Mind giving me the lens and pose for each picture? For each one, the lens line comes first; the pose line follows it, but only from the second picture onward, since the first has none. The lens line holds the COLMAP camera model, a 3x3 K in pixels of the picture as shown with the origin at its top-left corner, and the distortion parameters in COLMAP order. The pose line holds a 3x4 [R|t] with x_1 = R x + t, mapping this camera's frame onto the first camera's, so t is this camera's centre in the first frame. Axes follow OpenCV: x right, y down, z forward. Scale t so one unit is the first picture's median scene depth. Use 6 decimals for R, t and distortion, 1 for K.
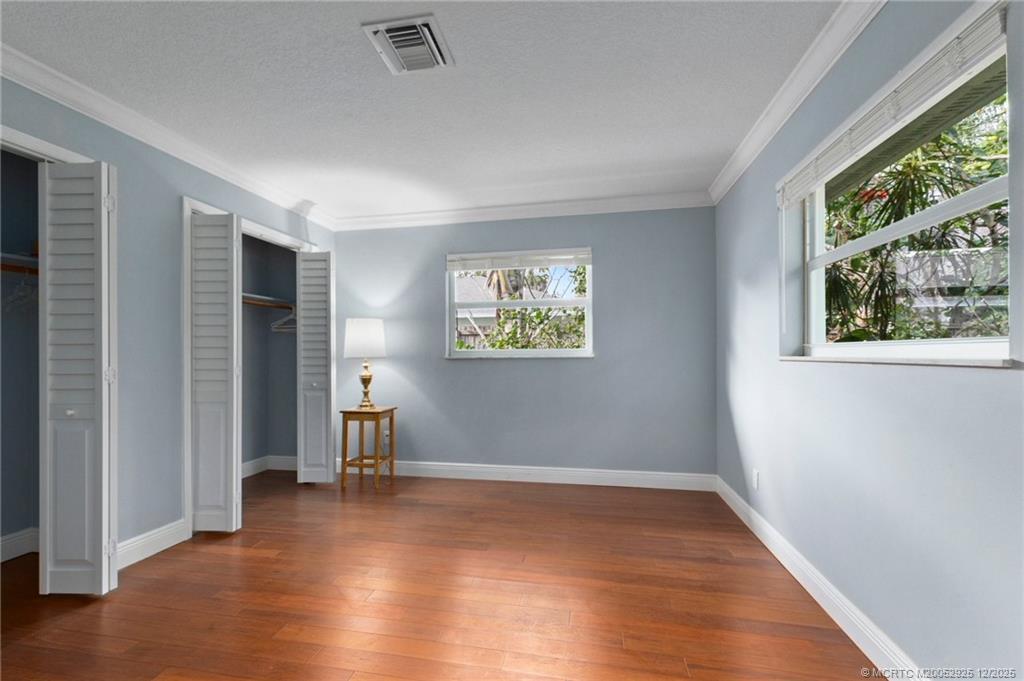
lens RADIAL K [[435.3, 0, 504.4], [0, 435.3, 350.0], [0, 0, 1]] dist [0.007017, -0.001480]
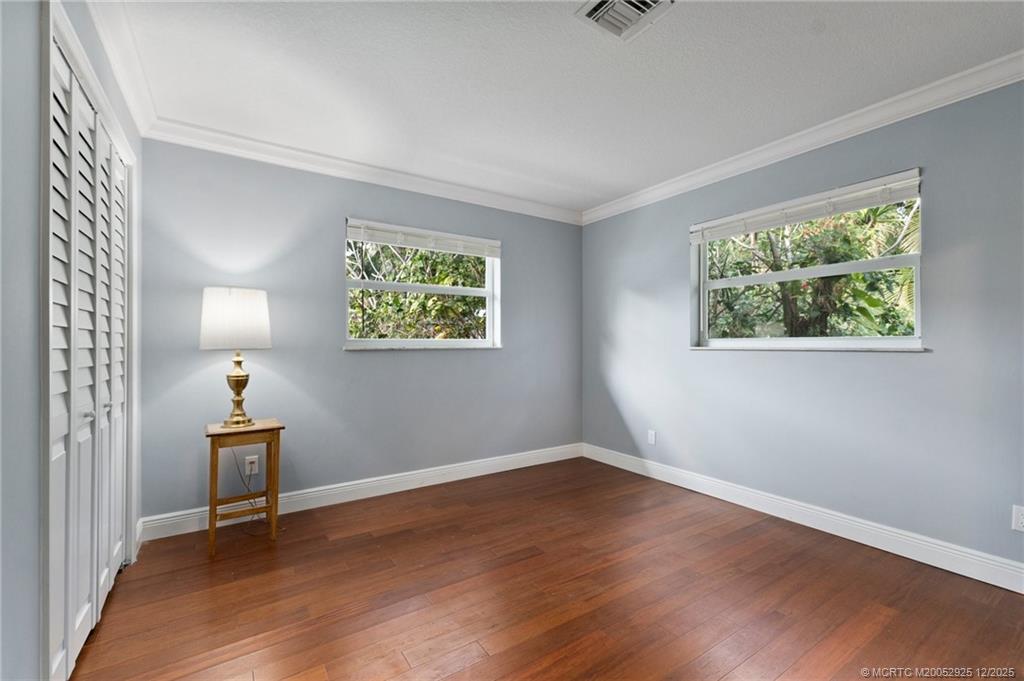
lens RADIAL K [[435.3, 0, 510.7], [0, 435.3, 341.3], [0, 0, 1]] dist [0.007017, -0.001480]
pose [[0.709732, 0.011792, 0.704374, -0.491021], [-0.009261, 0.999930, -0.007408, 0.007512], [-0.704411, -0.001266, 0.709791, 0.244951]]
